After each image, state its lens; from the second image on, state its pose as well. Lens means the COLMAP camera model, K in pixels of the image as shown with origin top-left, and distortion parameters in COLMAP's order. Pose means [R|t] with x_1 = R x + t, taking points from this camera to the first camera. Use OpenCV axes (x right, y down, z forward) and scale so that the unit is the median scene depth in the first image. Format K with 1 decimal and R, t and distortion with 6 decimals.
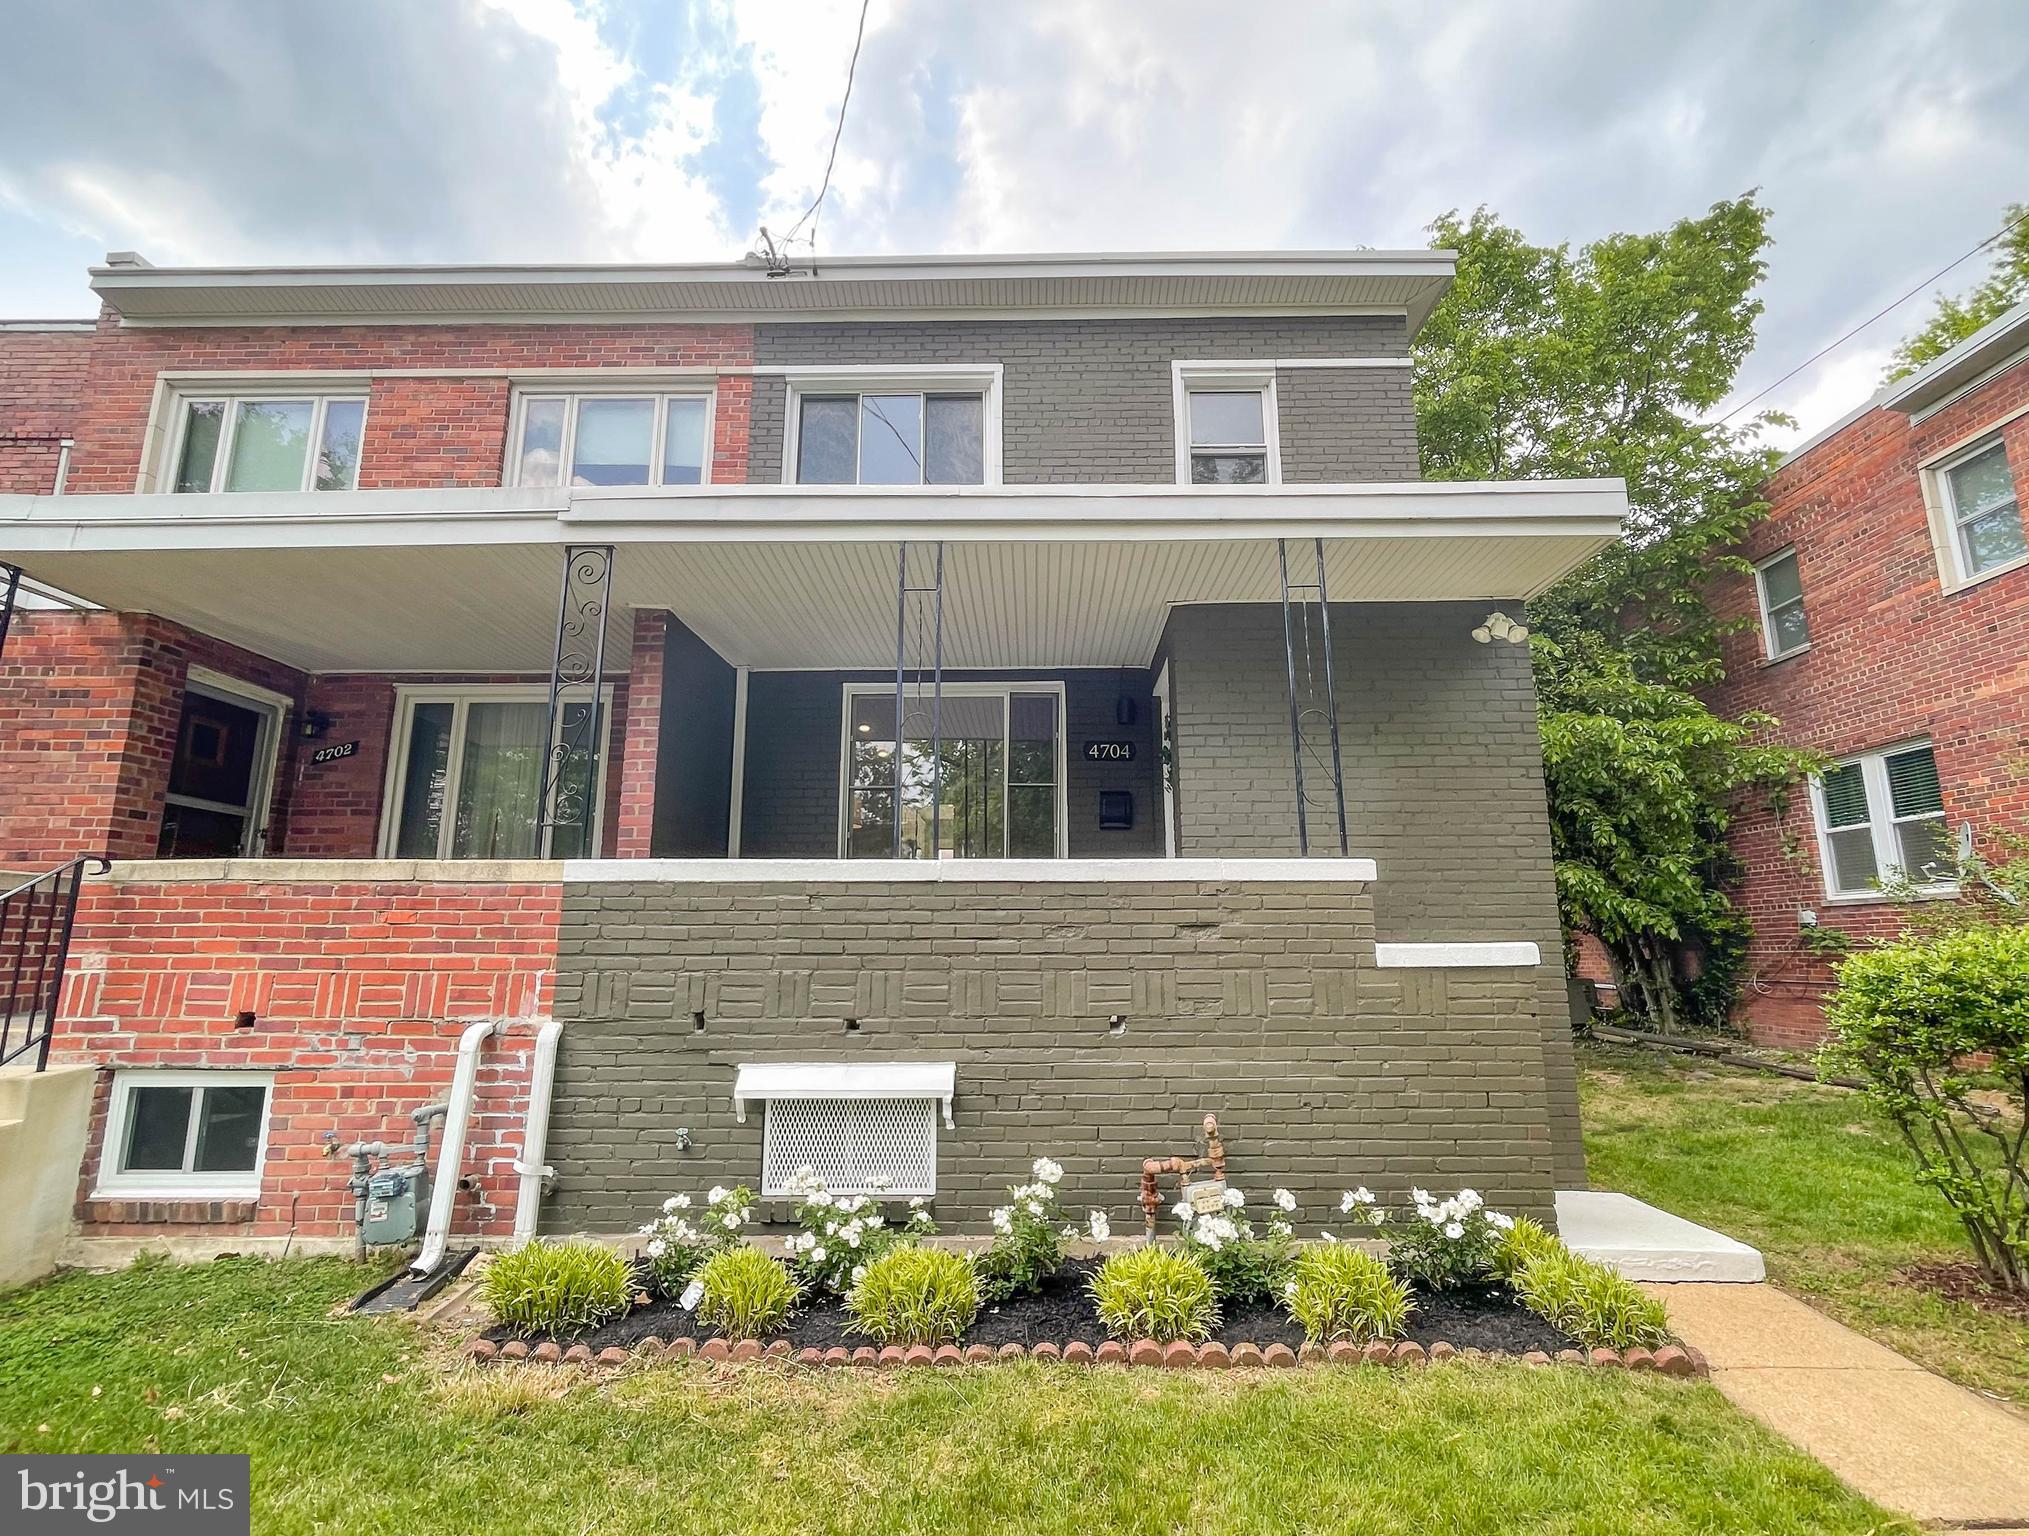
lens RADIAL K [[983.8, 0, 1025.3], [0, 983.8, 762.8], [0, 0, 1]] dist [-0.003636, 0.000287]
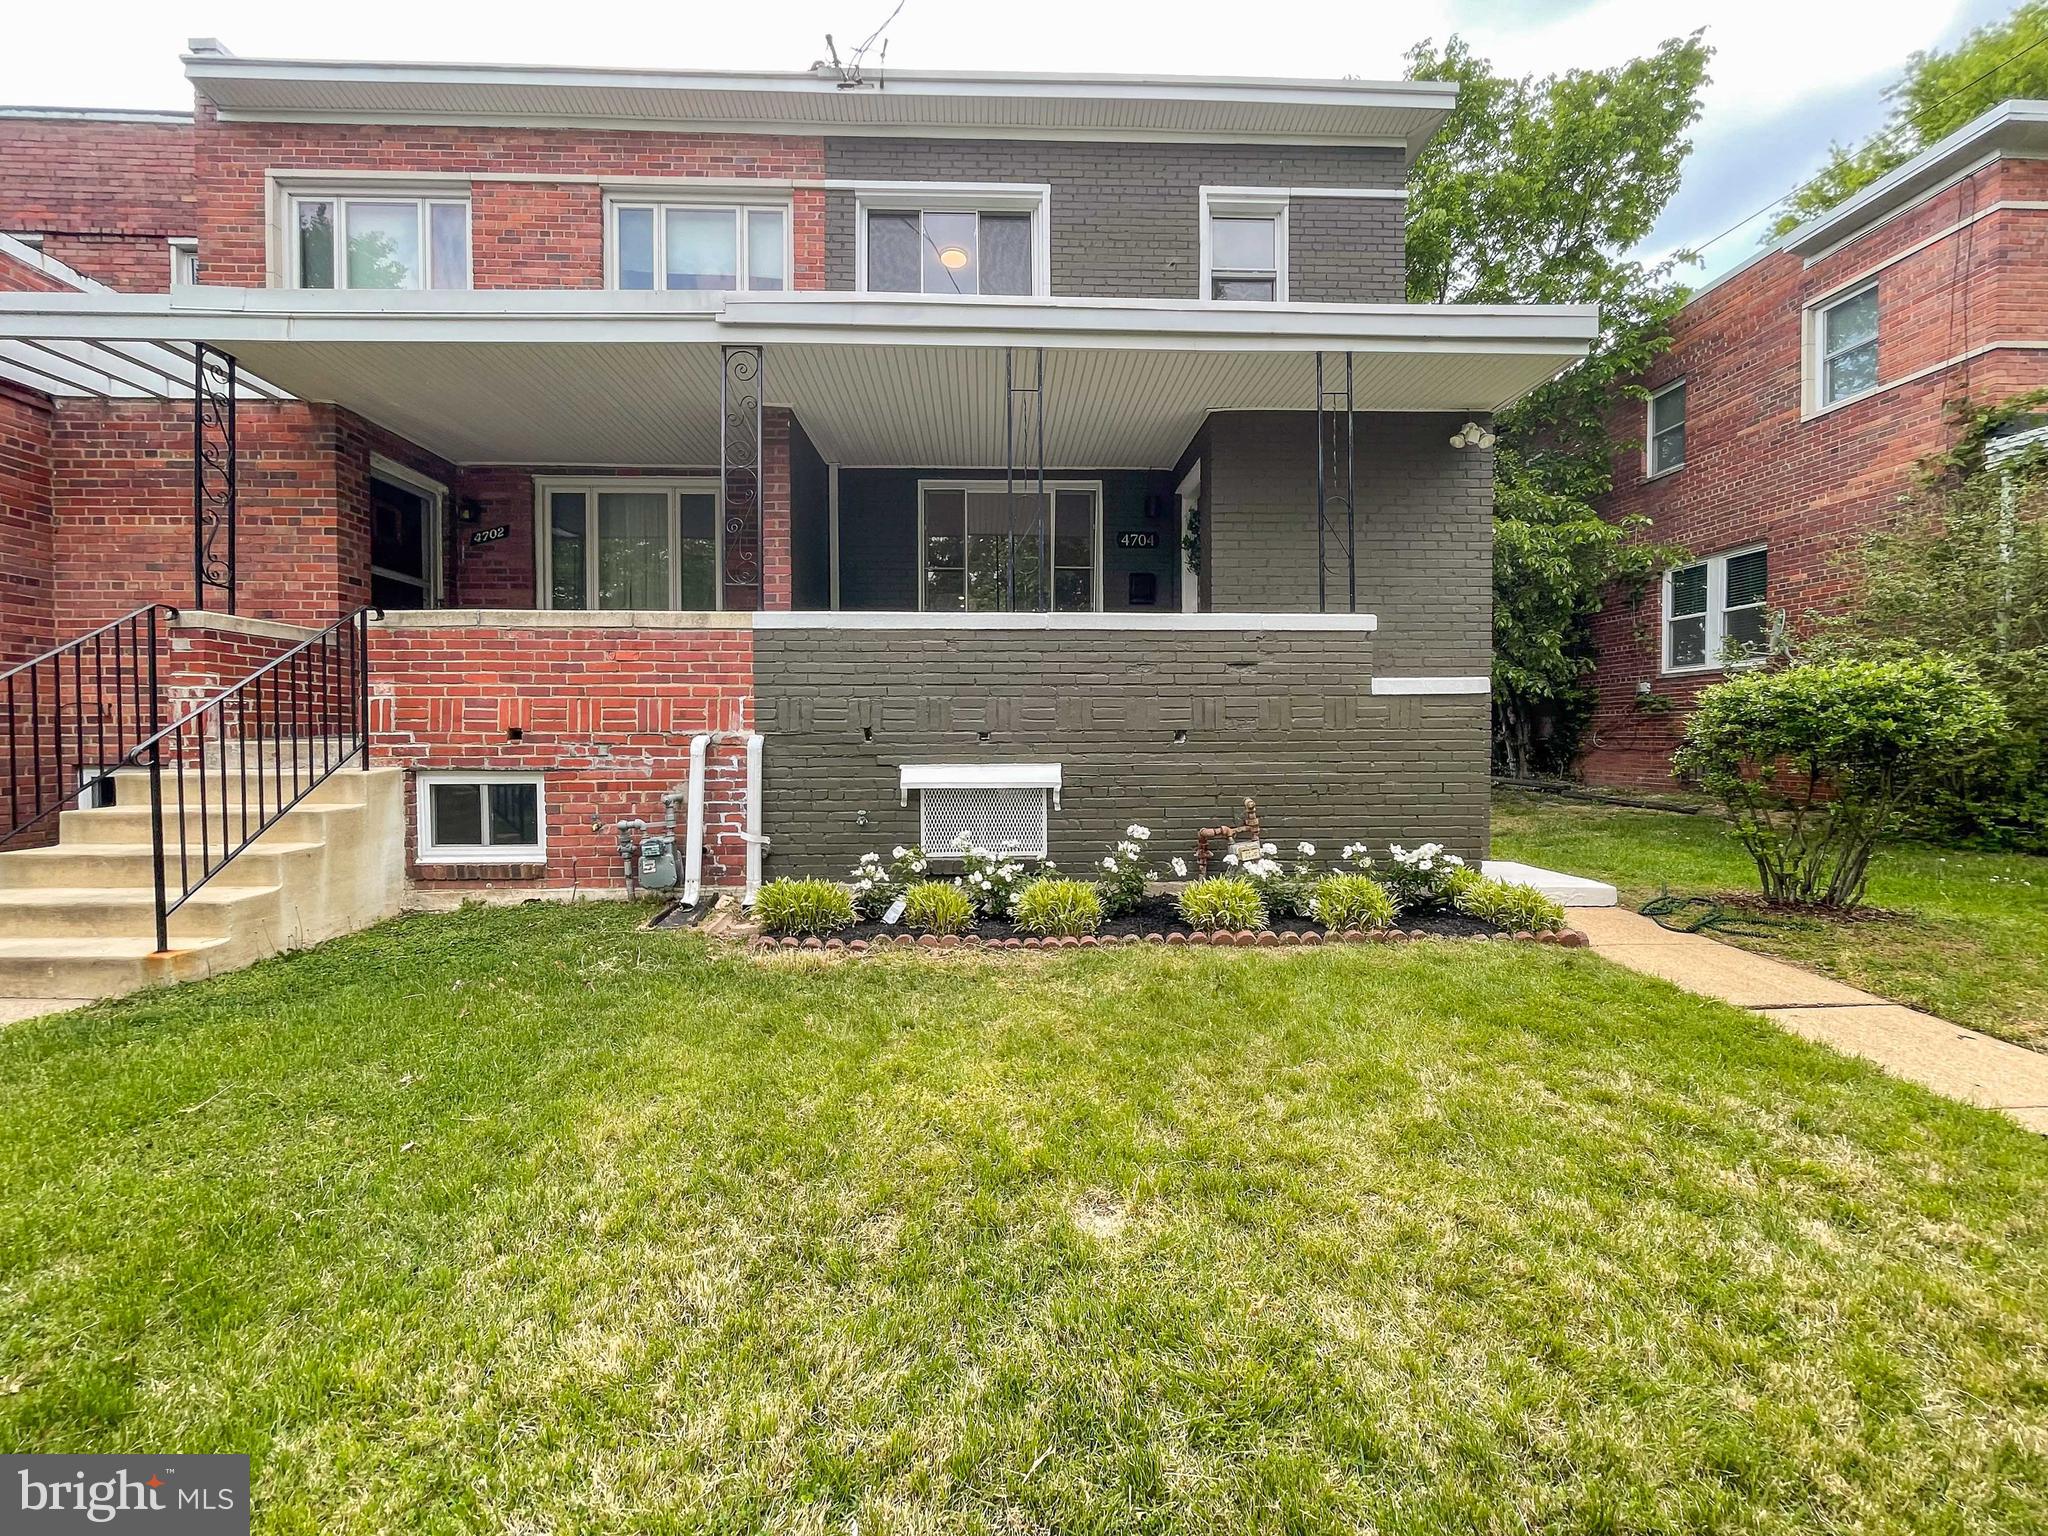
lens RADIAL K [[832.2, 0, 1021.2], [0, 832.2, 758.2], [0, 0, 1]] dist [-0.002412, -0.000594]
pose [[0.998841, -0.002036, 0.048079, -0.136829], [-0.008368, 0.976533, 0.215204, 0.039292], [-0.047389, -0.215357, 0.975385, -0.085056]]
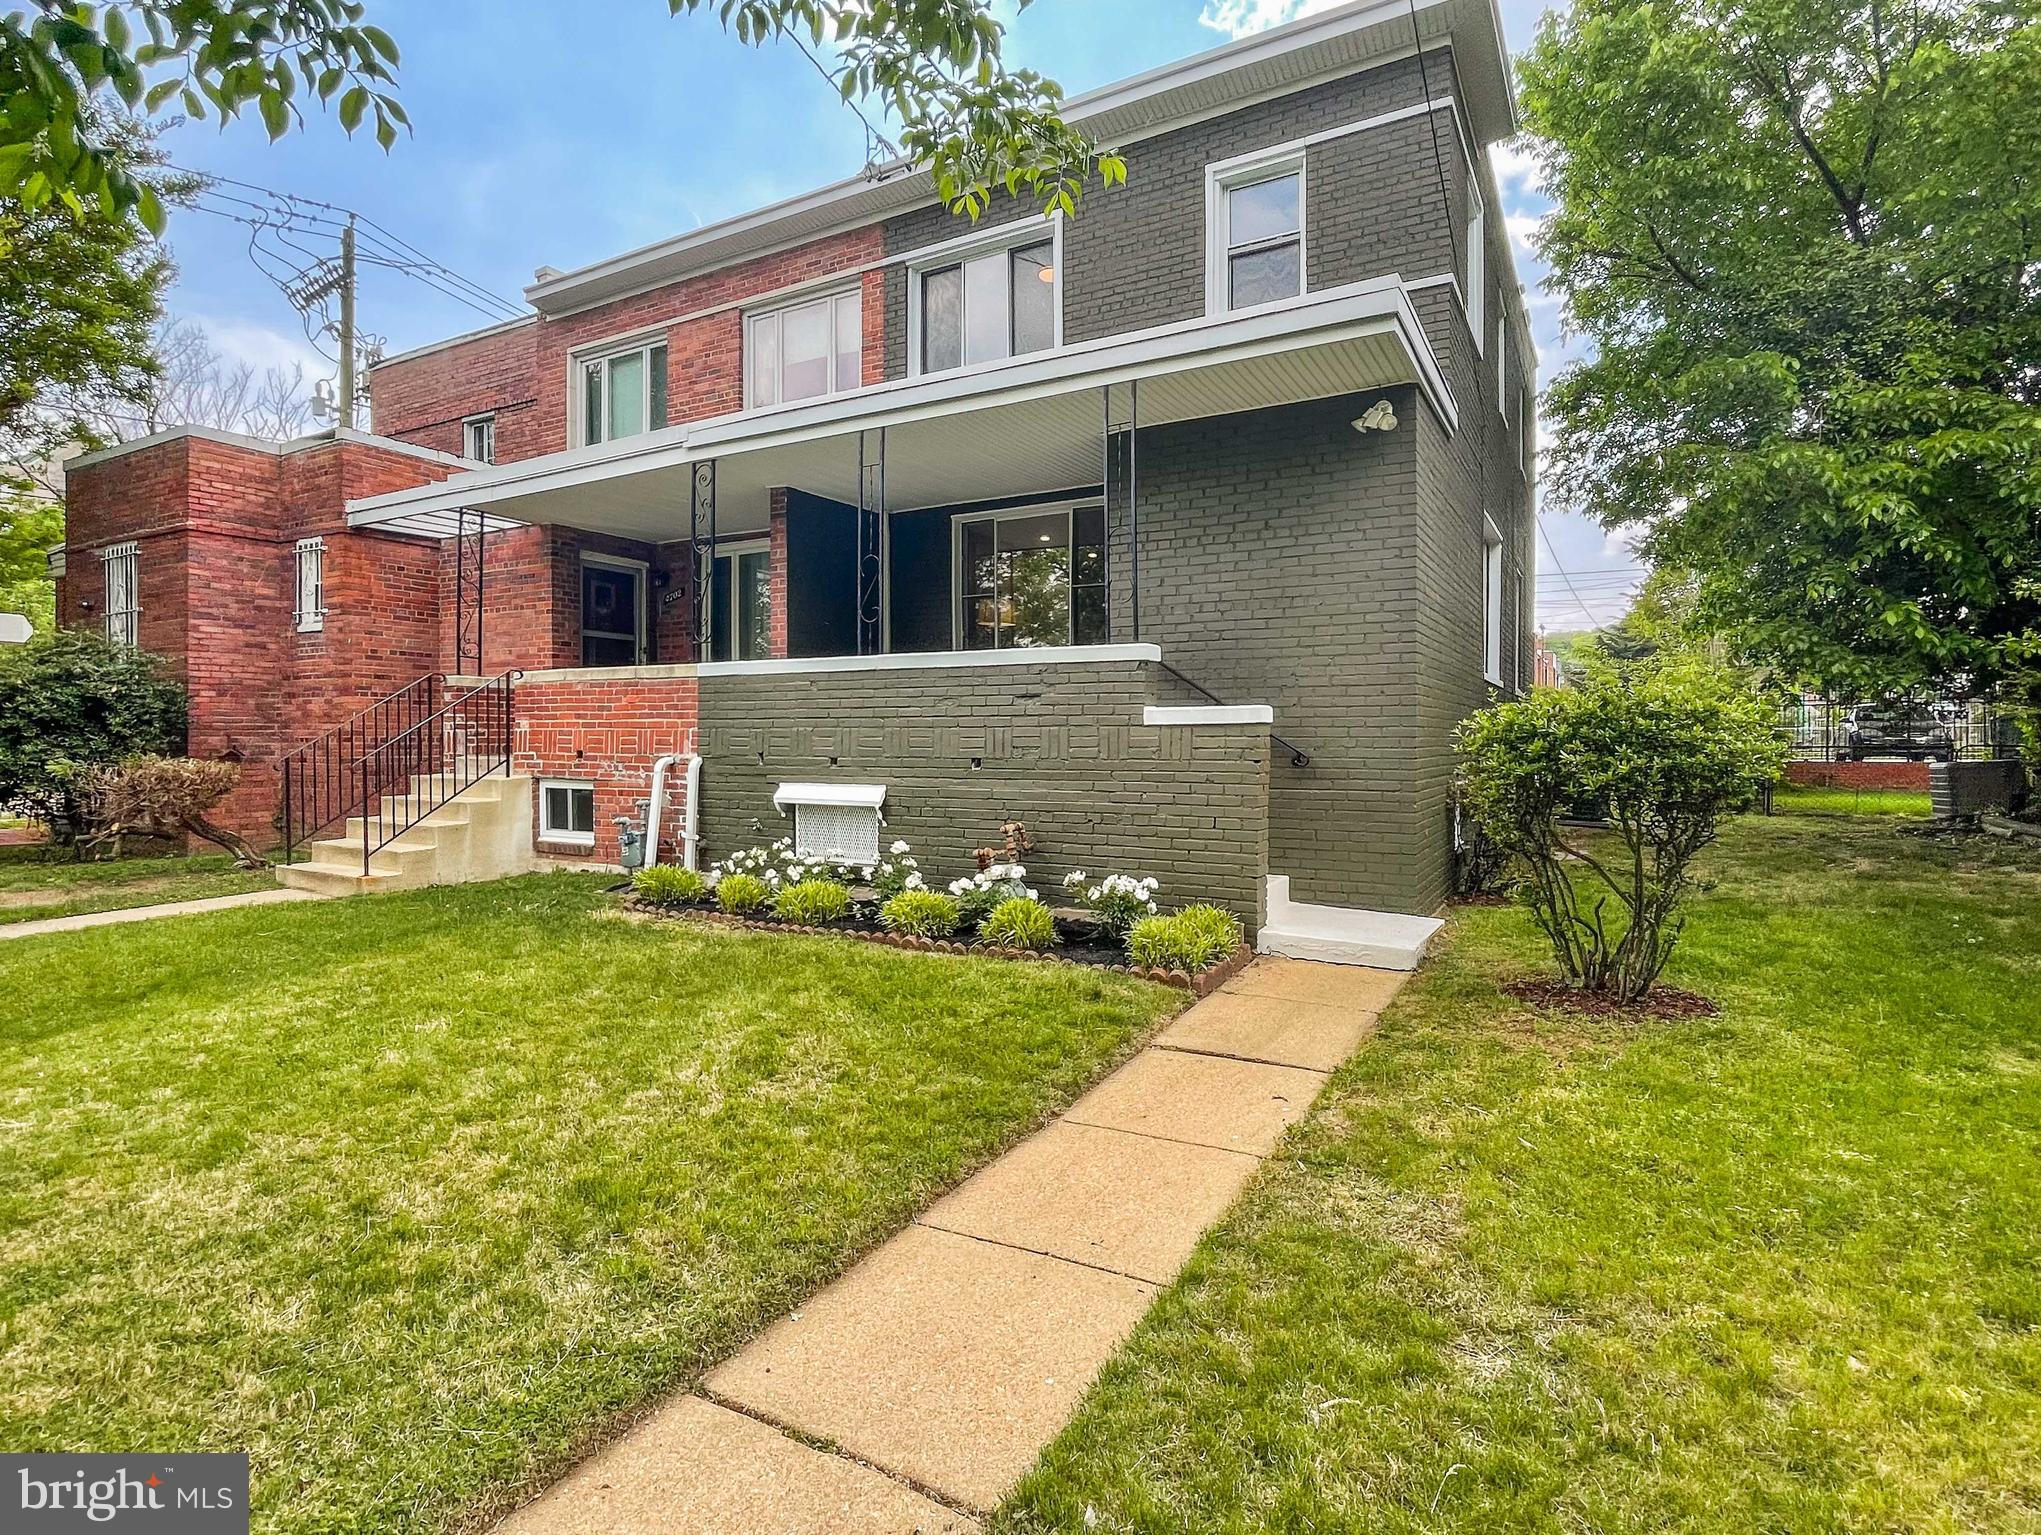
lens RADIAL K [[1020.7, 0, 1020.5], [0, 1020.7, 767.5], [0, 0, 1]] dist [-0.010008, -0.000107]
pose [[0.877006, 0.017554, -0.480158, 0.674871], [0.087412, 0.976826, 0.195370, -0.015337], [0.472460, -0.213313, 0.855149, -0.208432]]
